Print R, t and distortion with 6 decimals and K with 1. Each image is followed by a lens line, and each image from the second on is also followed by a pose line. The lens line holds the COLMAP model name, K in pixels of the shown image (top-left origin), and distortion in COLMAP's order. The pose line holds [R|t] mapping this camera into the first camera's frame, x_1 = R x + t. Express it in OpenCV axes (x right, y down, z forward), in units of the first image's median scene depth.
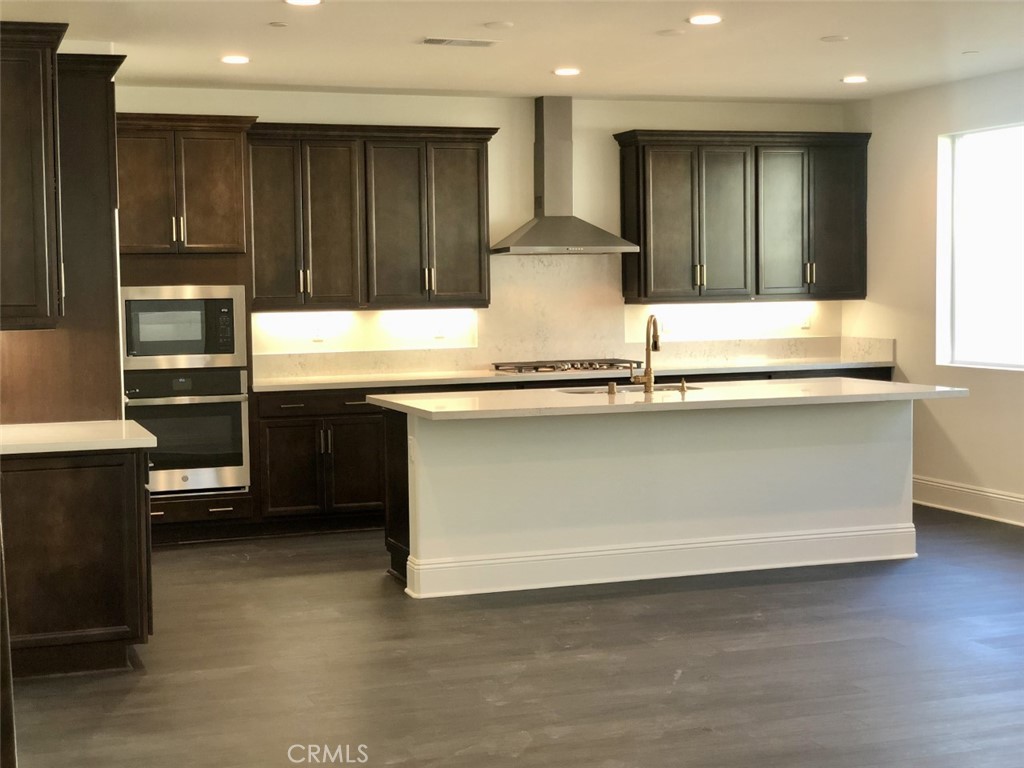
lens RADIAL K [[1530.4, 0, 513.7], [0, 1530.4, 386.3], [0, 0, 1]] dist [0.034408, 0.000000]
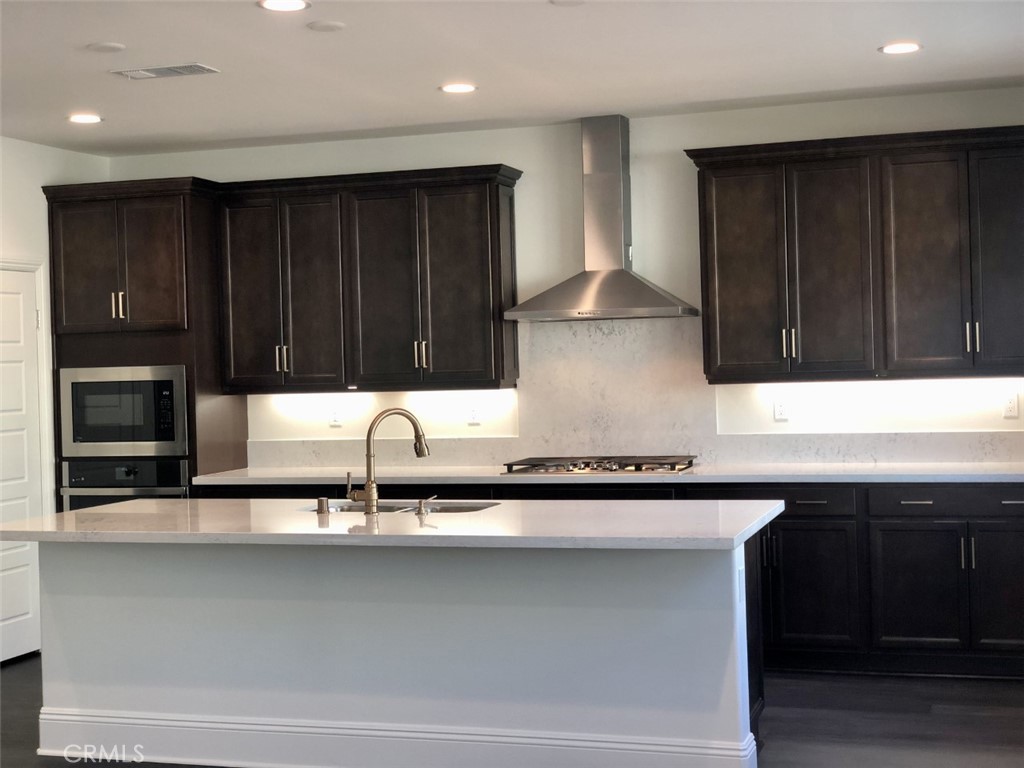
lens RADIAL K [[1530.4, 0, 505.3], [0, 1530.4, 395.1], [0, 0, 1]] dist [0.034408, 0.000000]
pose [[0.793880, 0.007450, -0.608029, 0.507503], [-0.025034, 0.999478, -0.020439, -0.034192], [0.607559, 0.031447, 0.793652, 0.395949]]
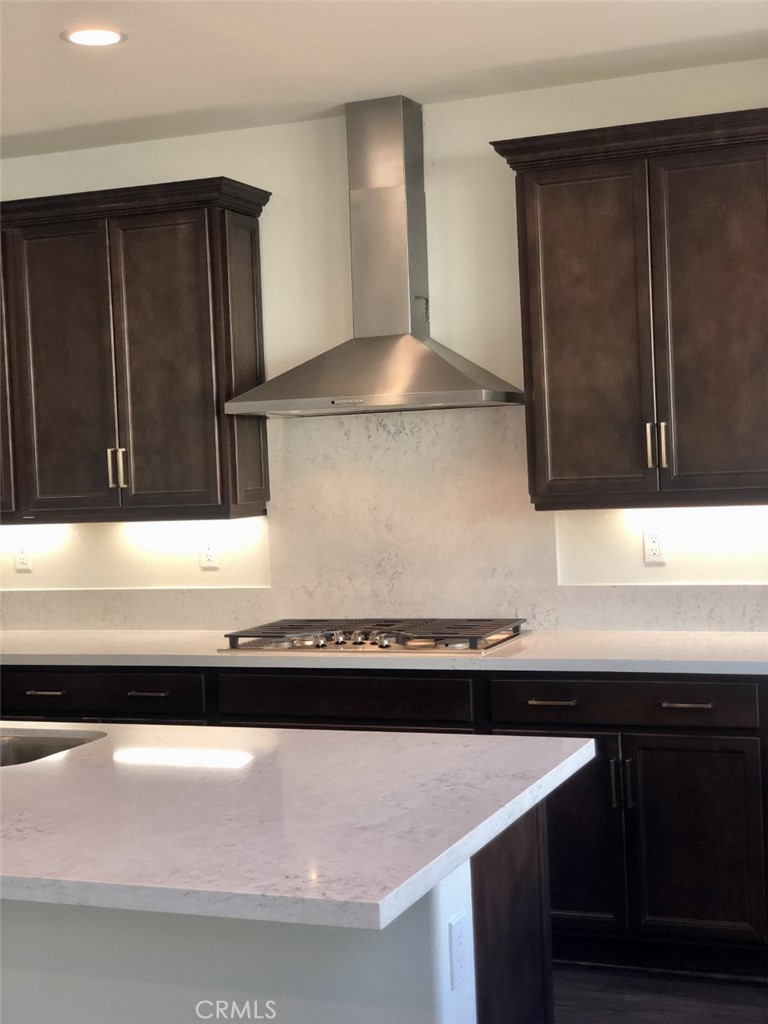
lens RADIAL K [[1530.4, 0, 391.7], [0, 1530.4, 509.4], [0, 0, 1]] dist [0.034408, 0.000000]
pose [[0.751719, 0.006959, -0.659447, 0.403877], [-0.016308, 0.999835, -0.008039, -0.054961], [0.659282, 0.016797, 0.751708, 0.687048]]
